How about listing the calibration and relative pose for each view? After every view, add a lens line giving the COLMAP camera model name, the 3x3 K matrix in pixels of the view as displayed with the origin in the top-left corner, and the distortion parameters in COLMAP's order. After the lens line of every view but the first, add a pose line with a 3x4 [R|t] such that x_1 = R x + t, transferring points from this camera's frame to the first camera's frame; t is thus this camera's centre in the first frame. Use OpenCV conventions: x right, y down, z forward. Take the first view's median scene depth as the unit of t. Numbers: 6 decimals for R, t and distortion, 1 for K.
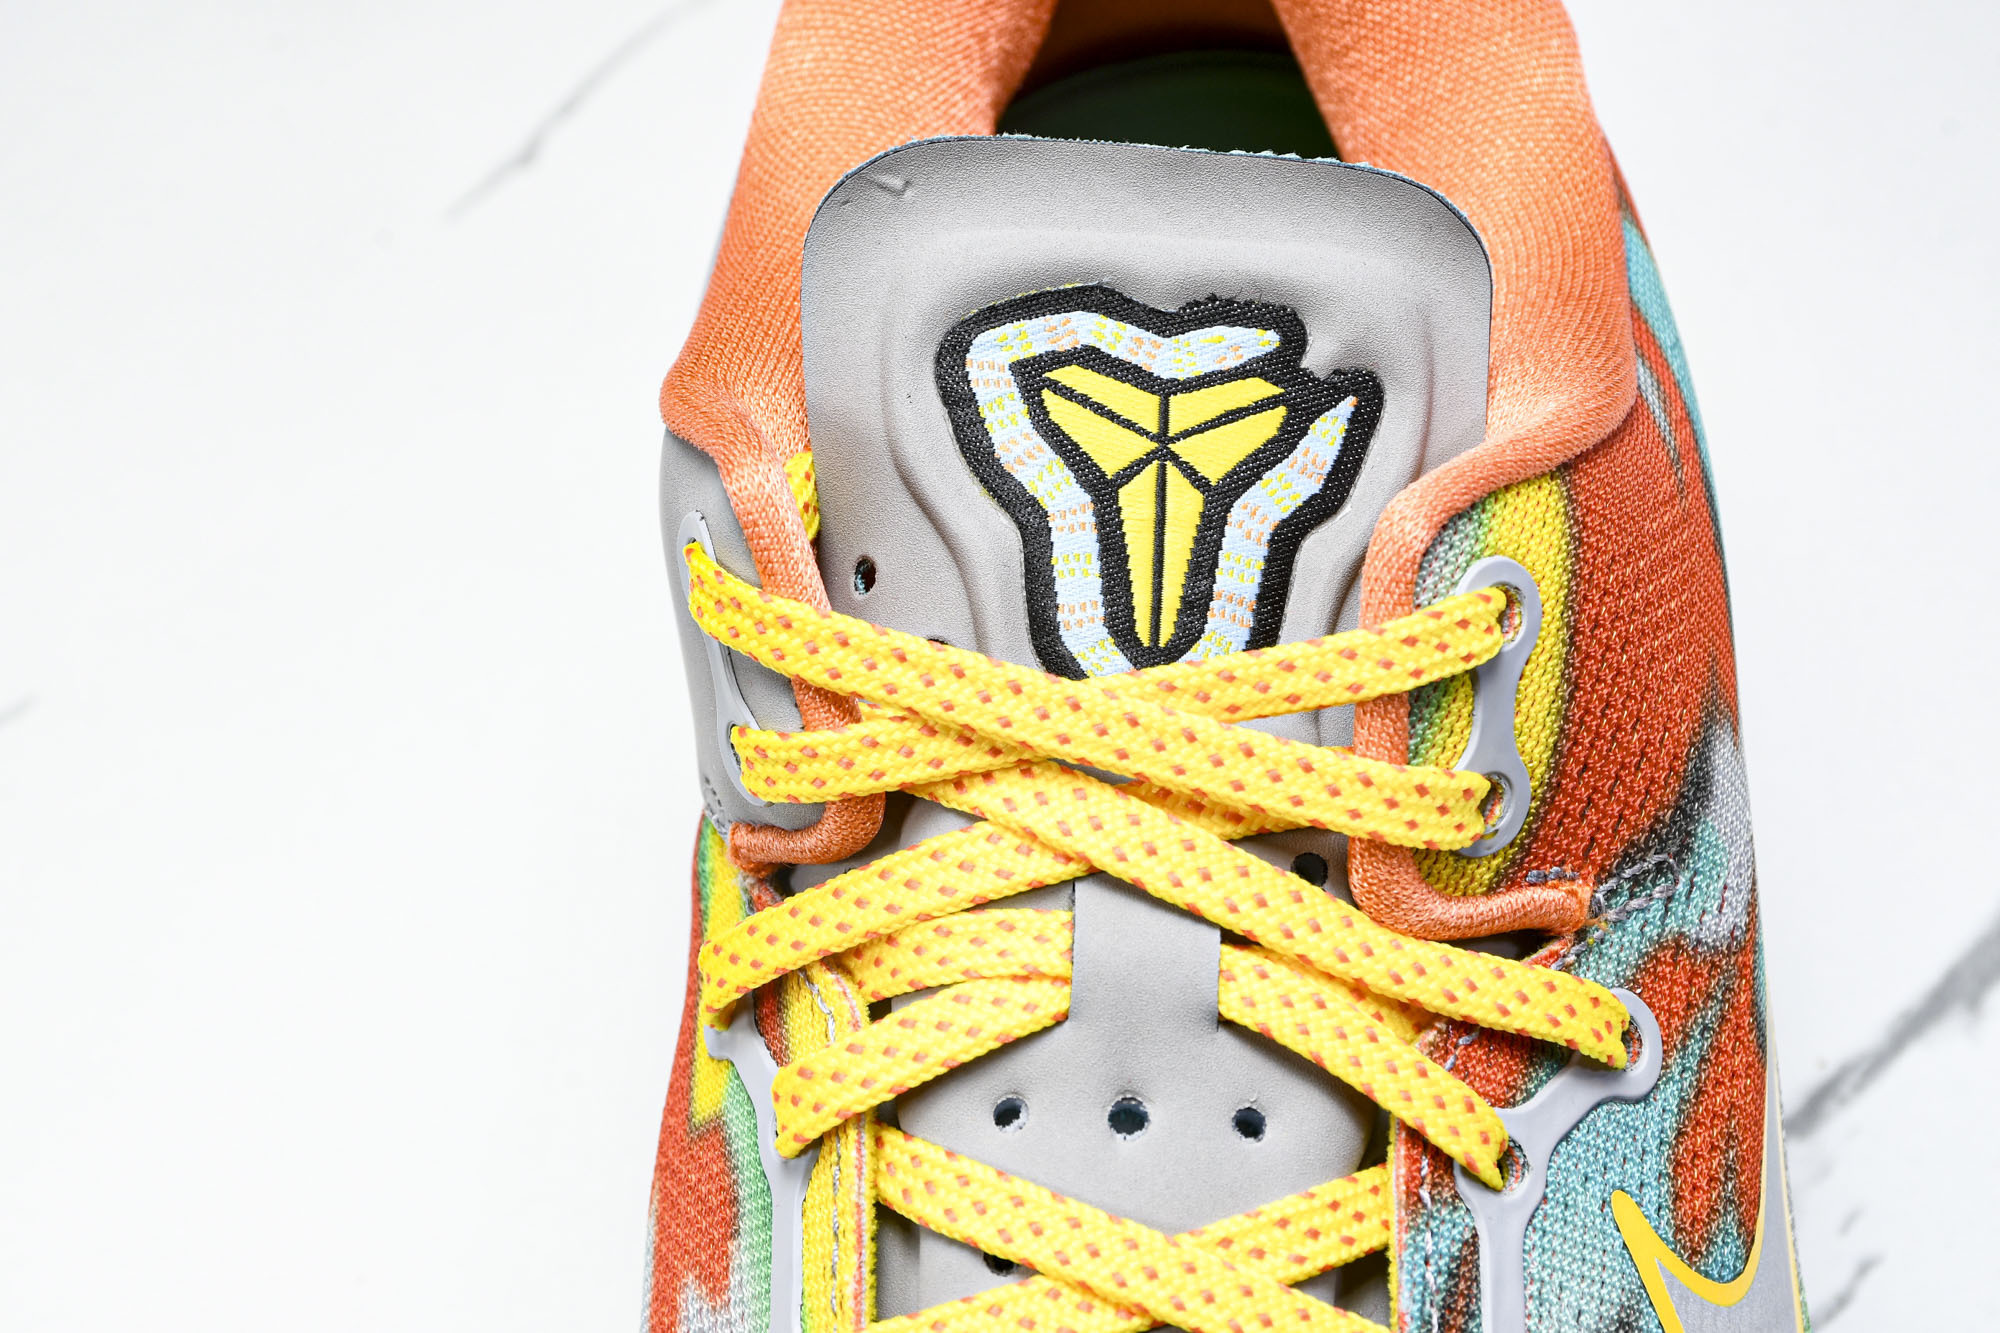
lens RADIAL K [[5368.4, 0, 1000.0], [0, 5368.4, 666.5], [0, 0, 1]] dist [0.465768, 0.683903]
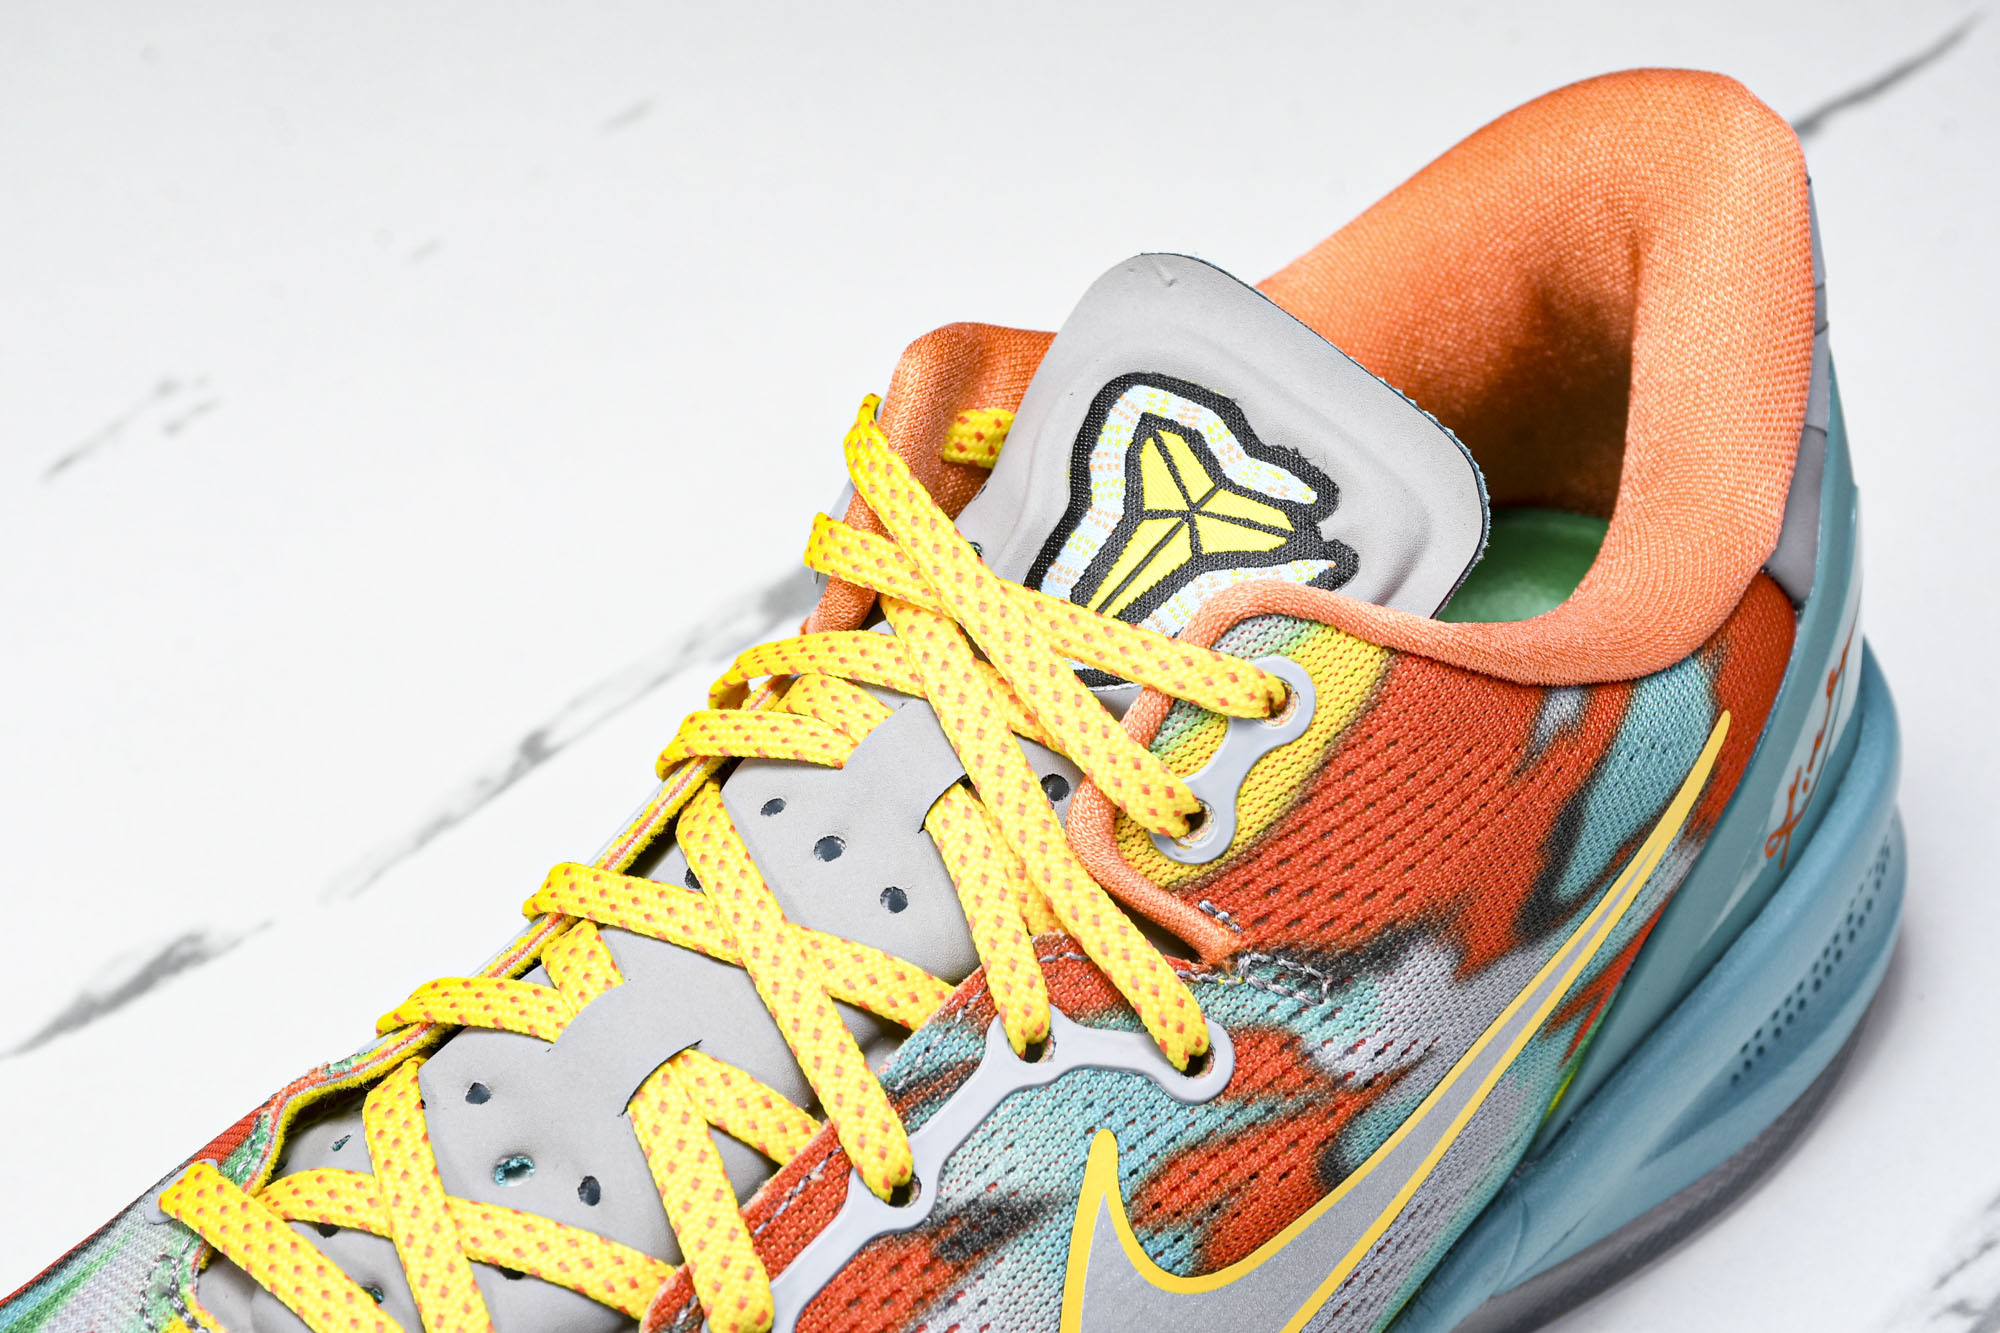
lens RADIAL K [[5368.4, 0, 1000.0], [0, 5368.4, 666.5], [0, 0, 1]] dist [0.465768, 0.683903]
pose [[0.729962, 0.482490, -0.484105, 0.661573], [-0.590760, 0.801601, -0.091856, 0.140755], [0.343740, 0.353042, 0.870175, -0.166526]]
